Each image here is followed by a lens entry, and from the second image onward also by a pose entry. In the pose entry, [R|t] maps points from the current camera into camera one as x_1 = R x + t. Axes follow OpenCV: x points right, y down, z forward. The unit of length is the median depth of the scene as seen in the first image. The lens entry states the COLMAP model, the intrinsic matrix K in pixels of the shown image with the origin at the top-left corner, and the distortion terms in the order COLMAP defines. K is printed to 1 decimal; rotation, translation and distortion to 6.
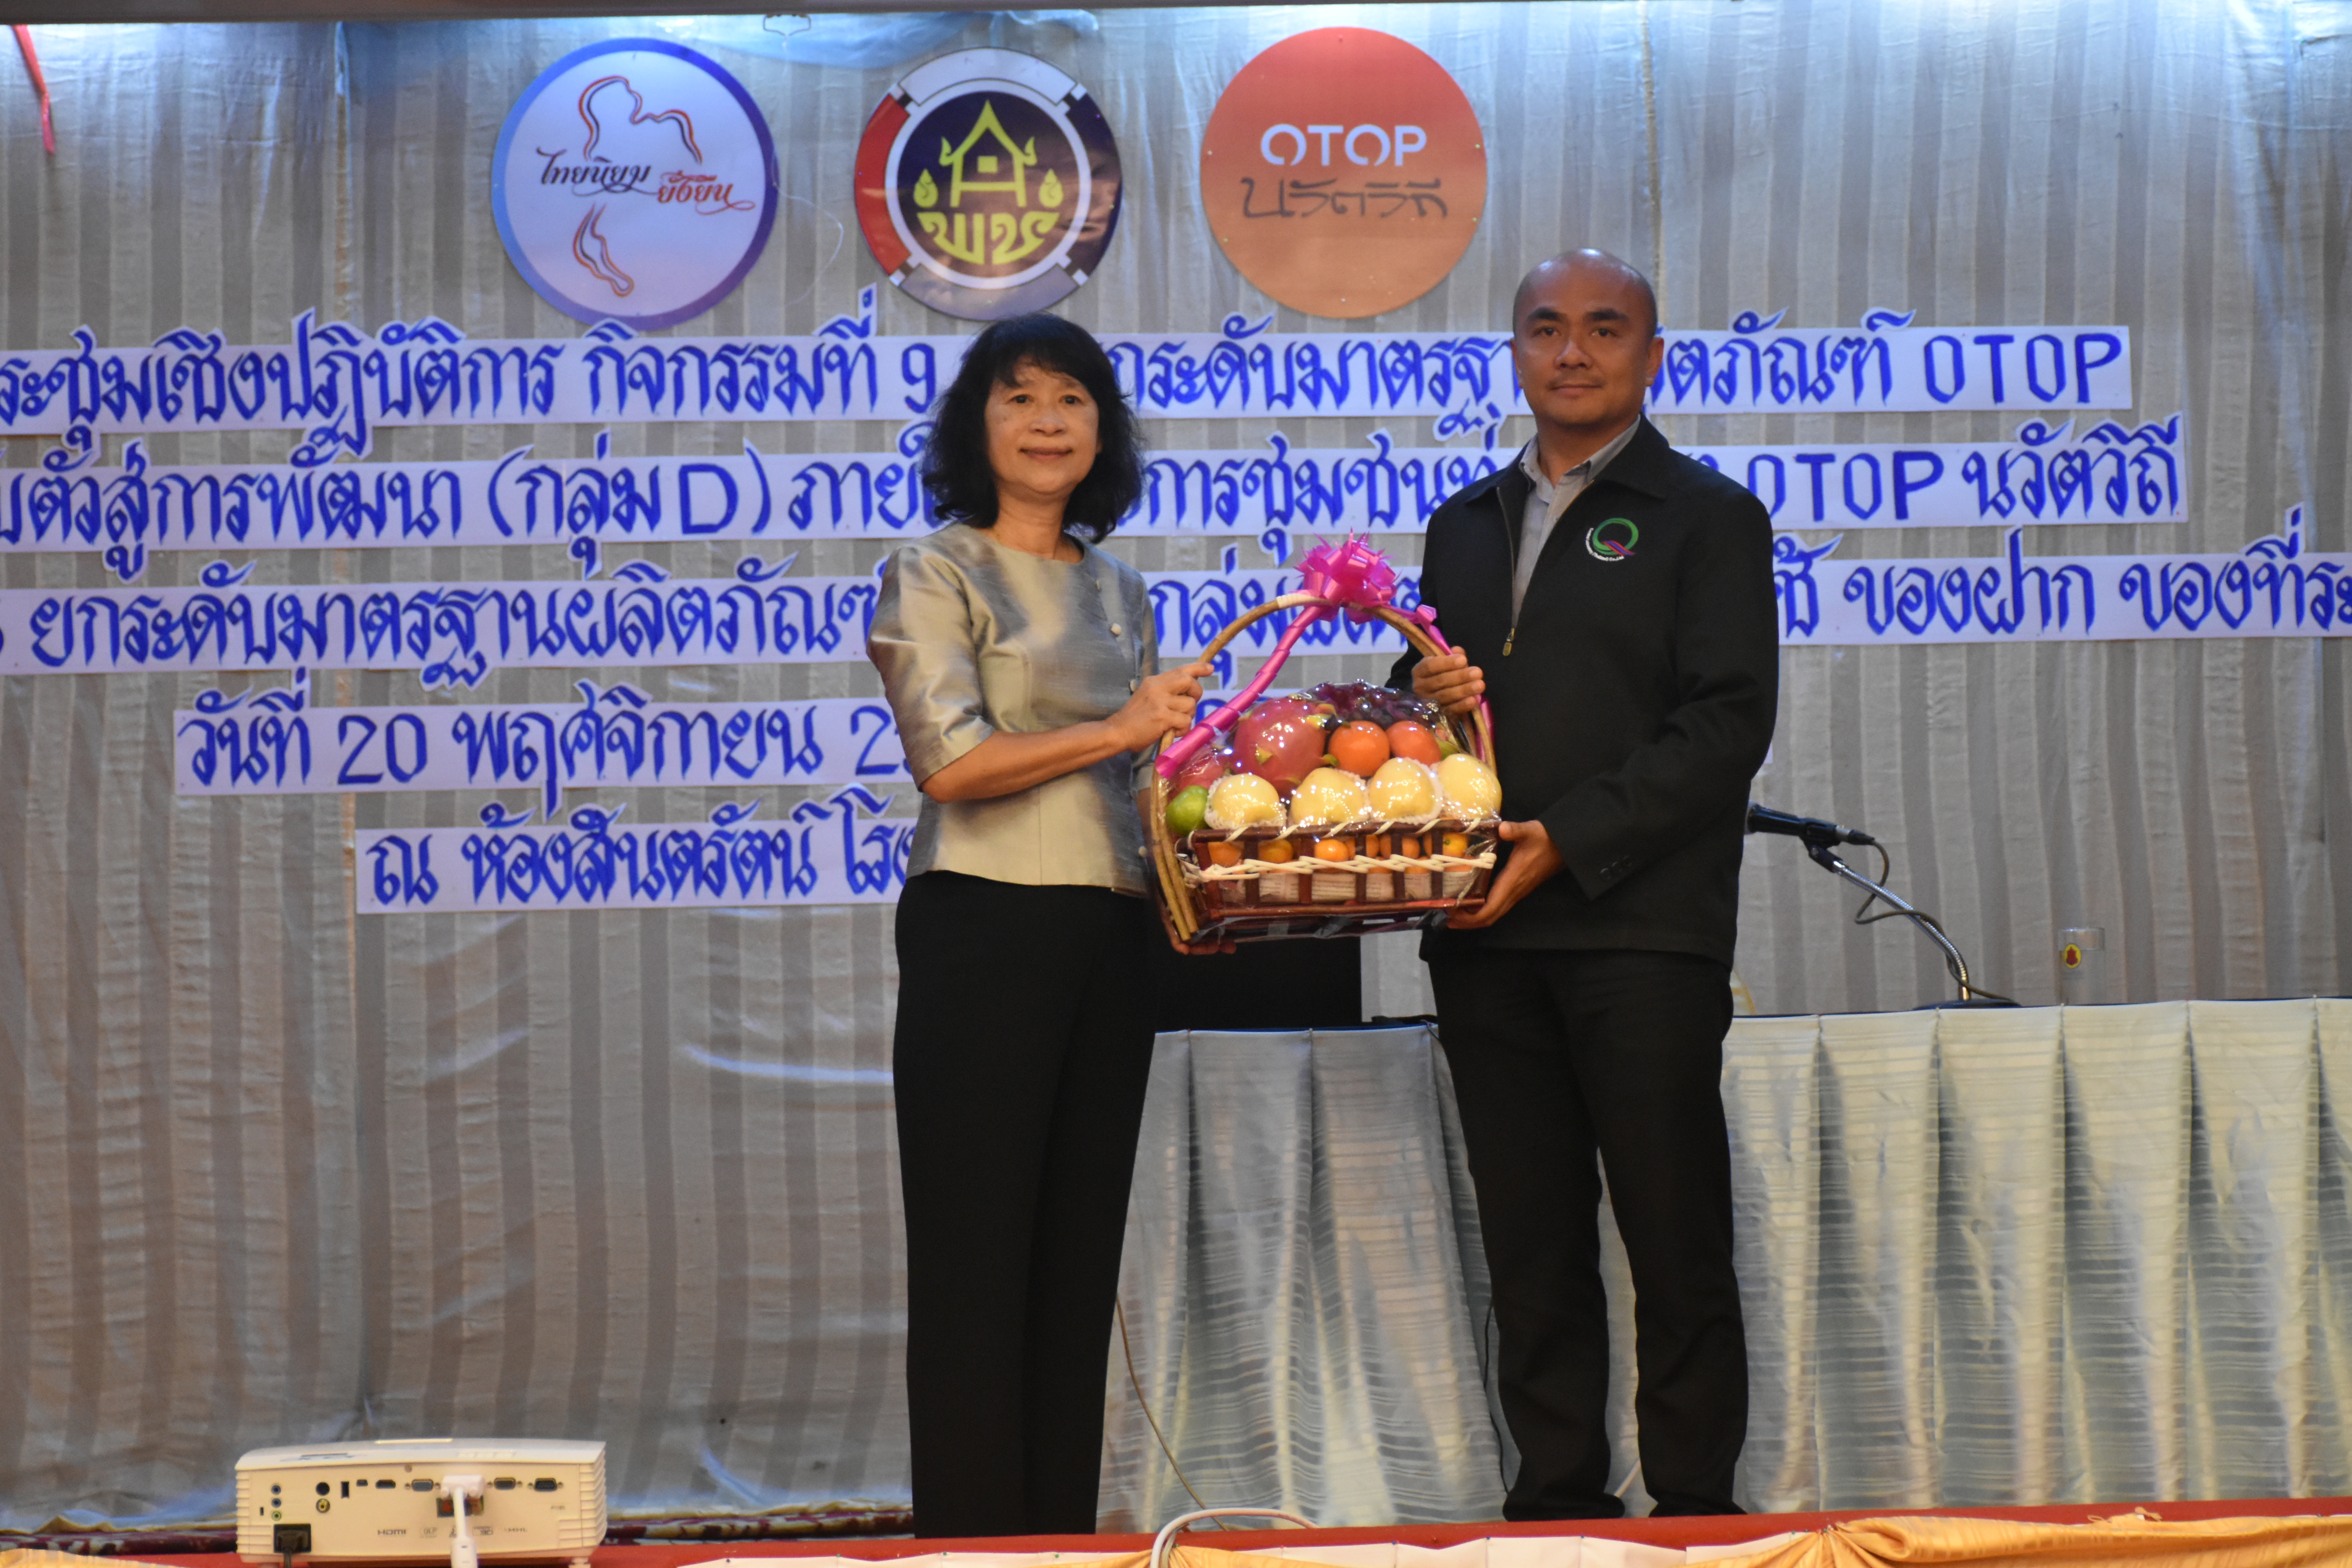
lens RADIAL K [[6417.3, 0, 1176.0], [0, 6417.3, 784.0], [0, 0, 1]] dist [-0.091860, 0.563662]
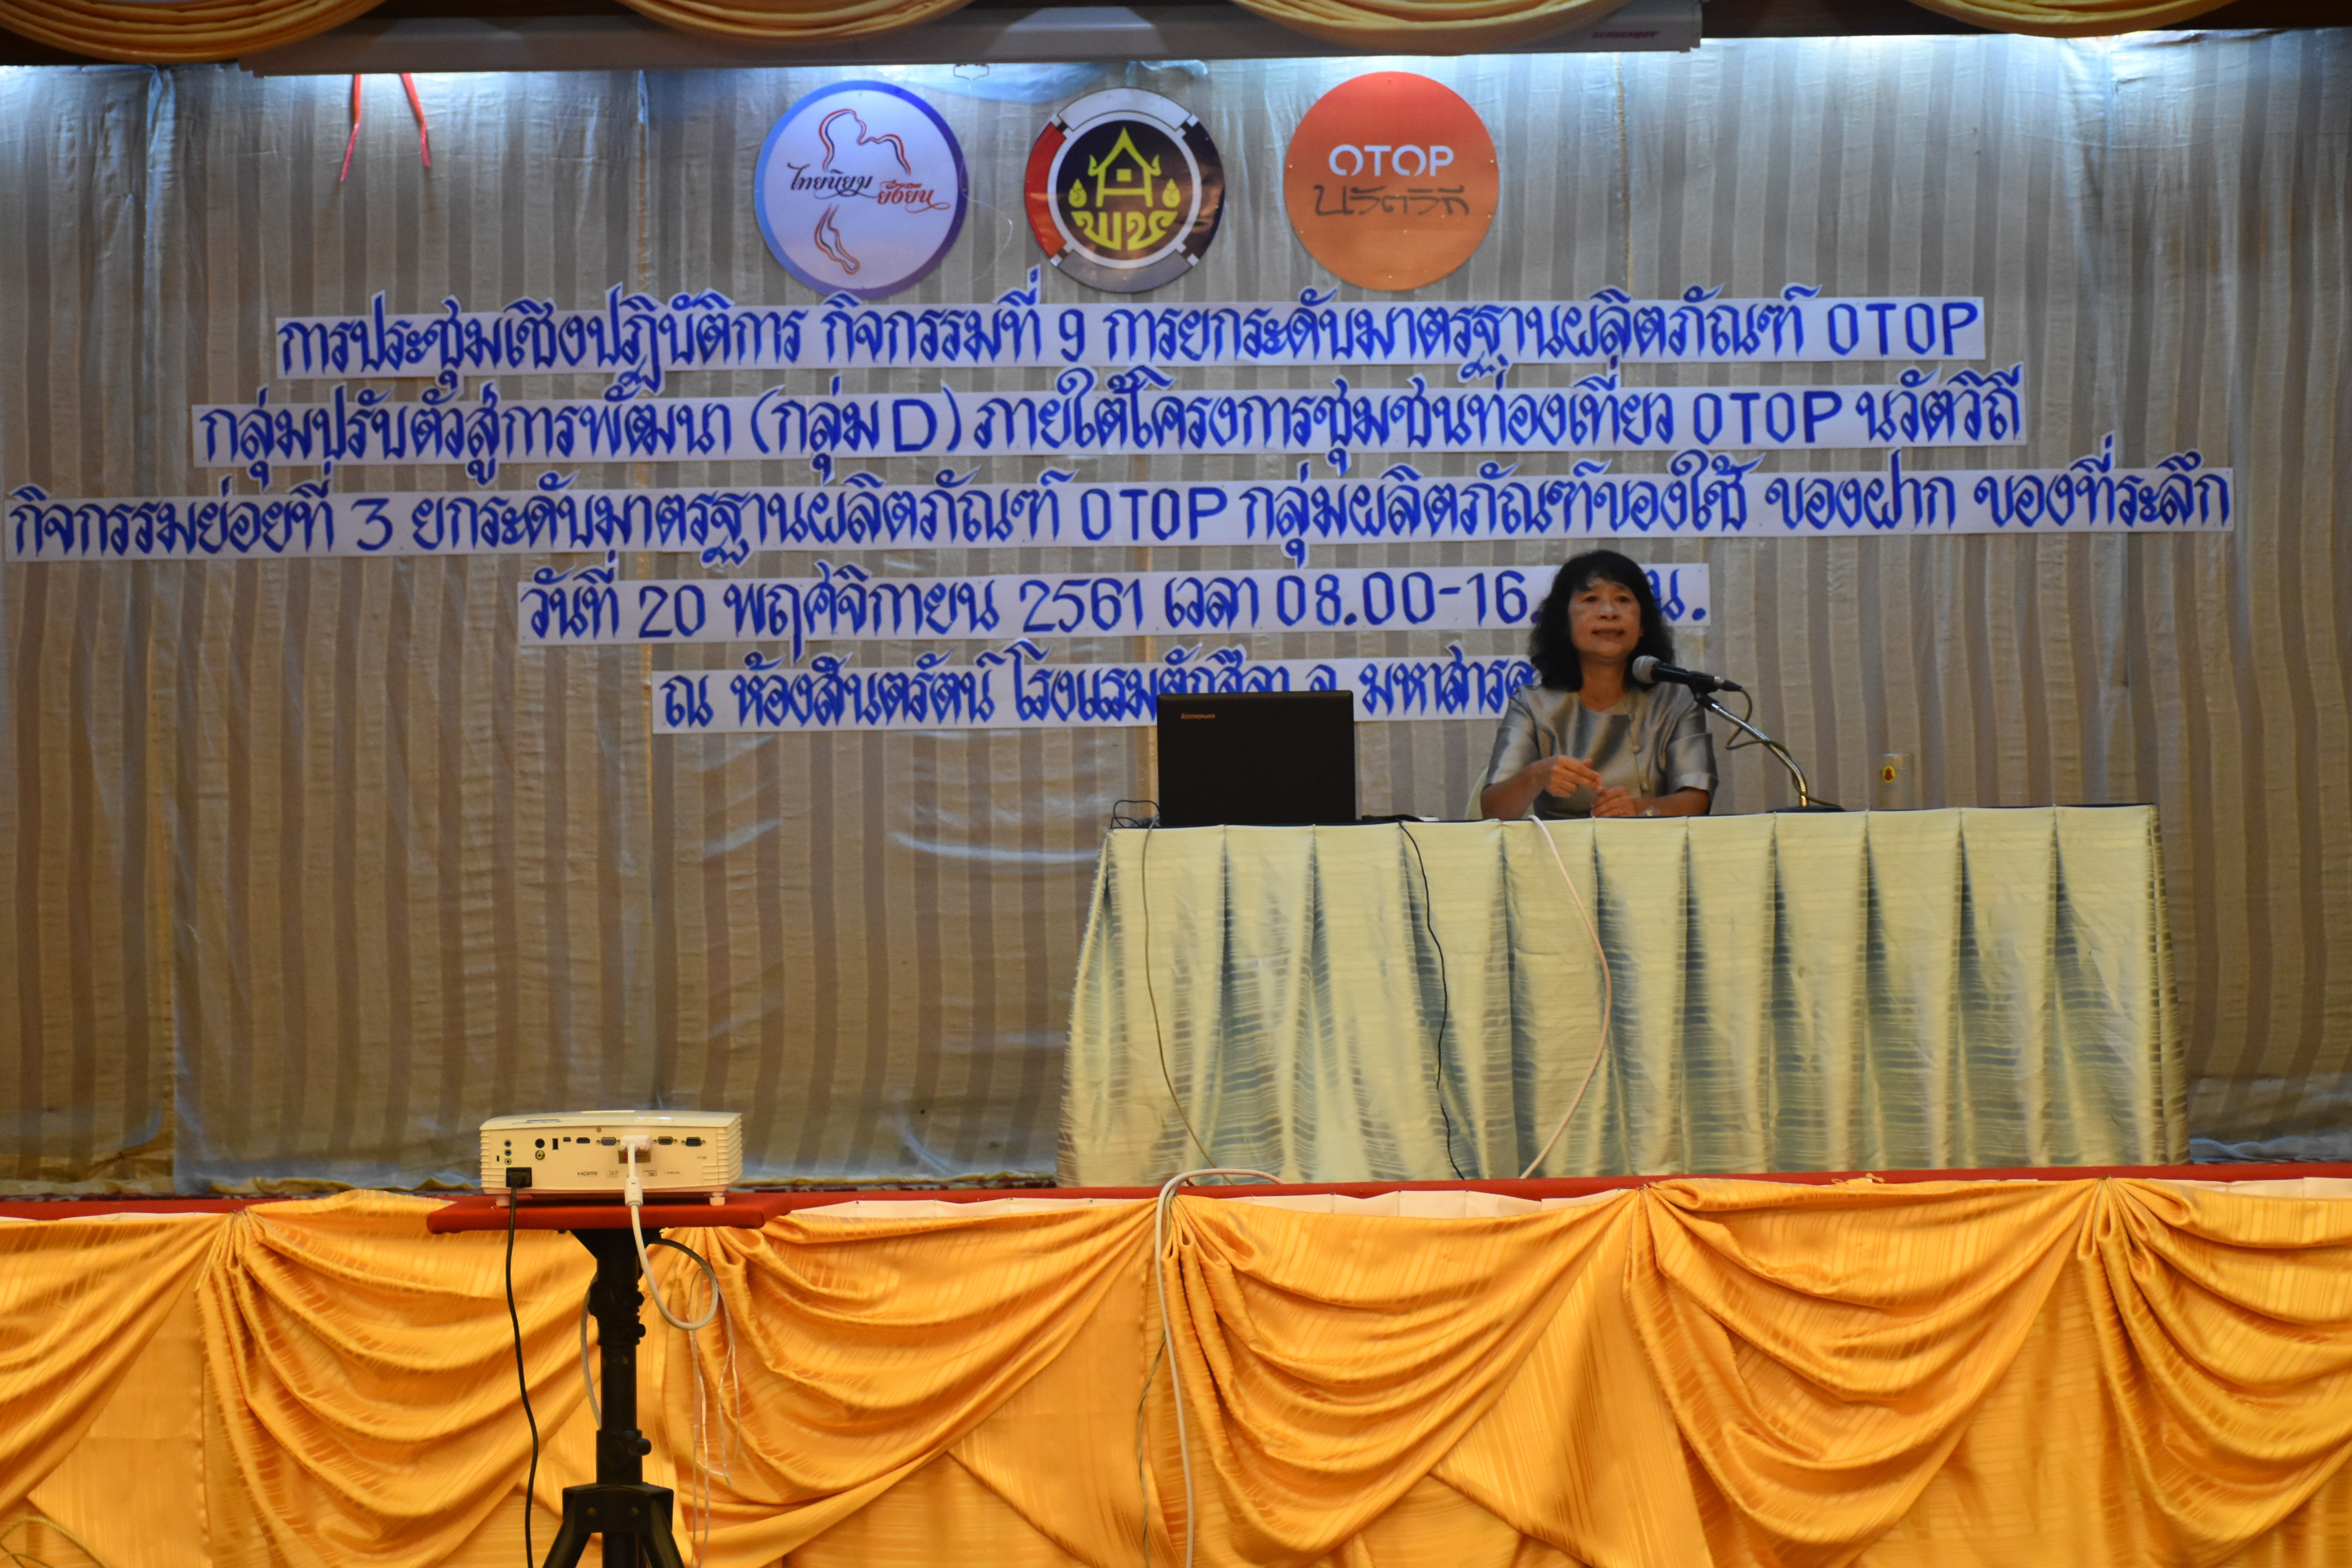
lens RADIAL K [[5132.9, 0, 1176.0], [0, 5132.9, 784.0], [0, 0, 1]] dist [-0.083558, 0.125484]
pose [[0.999010, 0.005034, -0.044200, 0.029442], [-0.003606, 0.999471, 0.032316, -0.004371], [0.044340, -0.032125, 0.998500, -0.070995]]
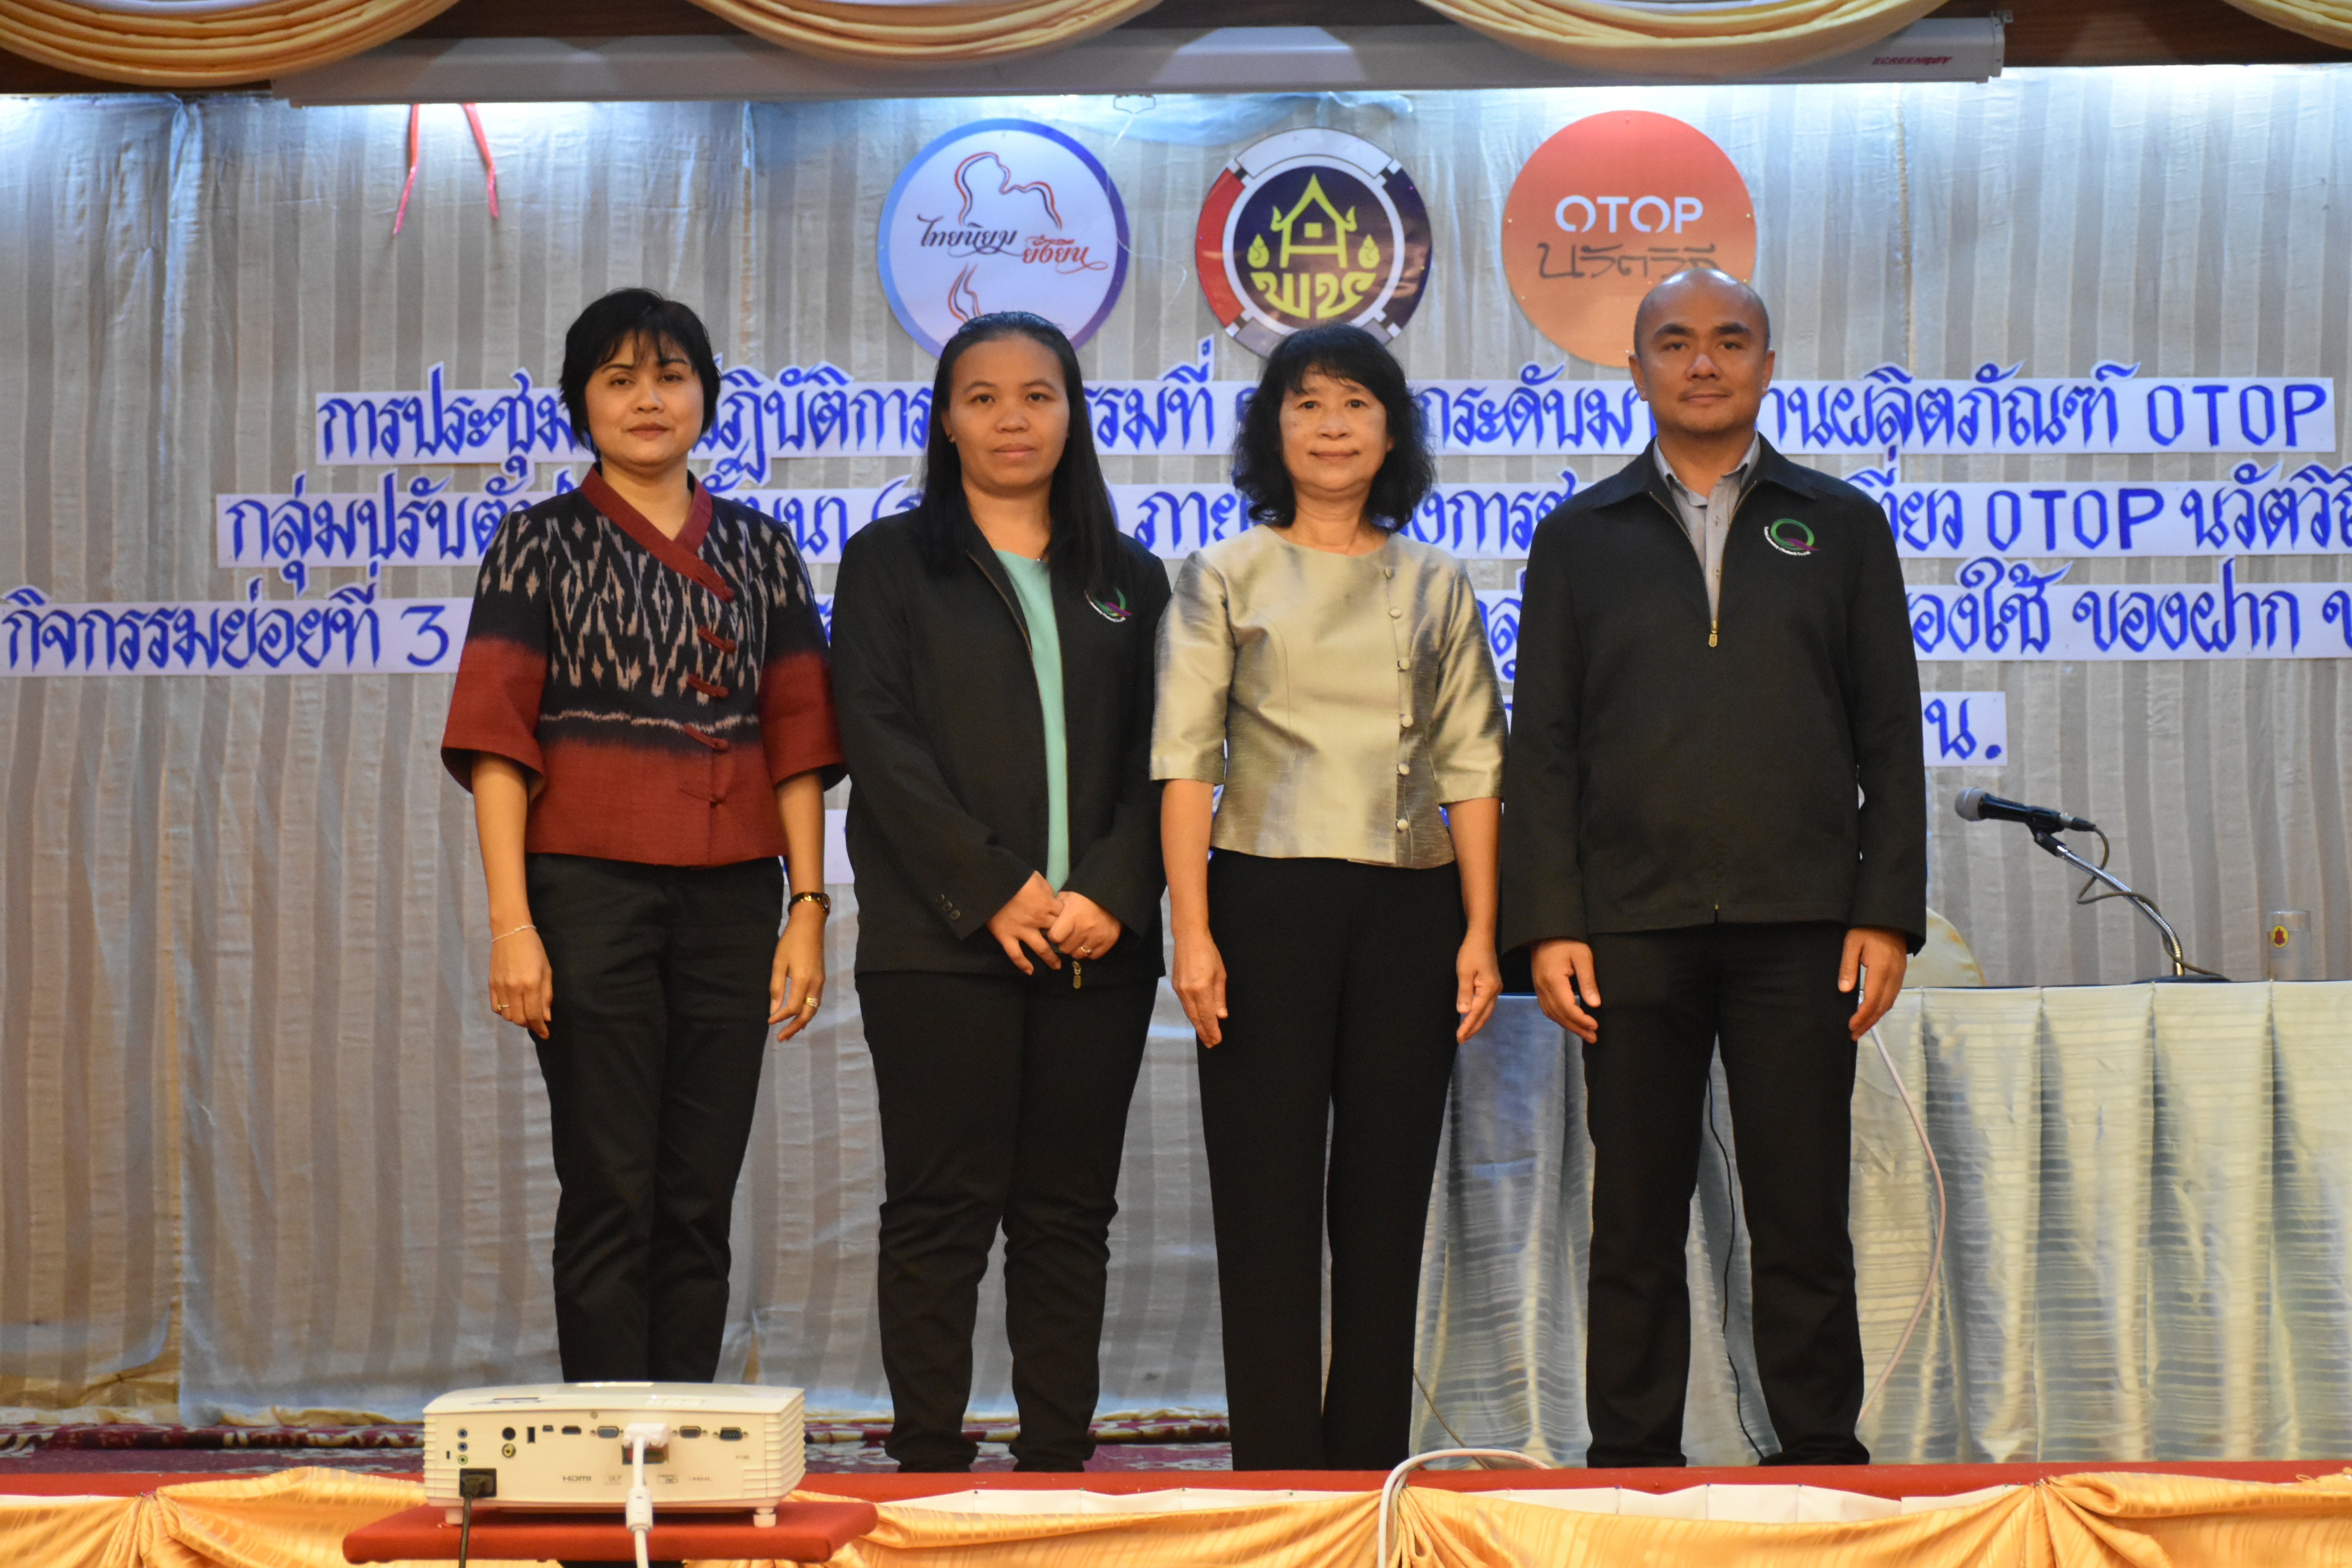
lens RADIAL K [[5066.1, 0, 1135.4], [0, 5066.1, 774.4], [0, 0, 1]] dist [-0.080964, 0.509120]
pose [[0.996643, 0.010109, -0.081247, 0.013012], [-0.010637, 0.999925, -0.006067, 0.005340], [0.081180, 0.006911, 0.996676, 0.106930]]
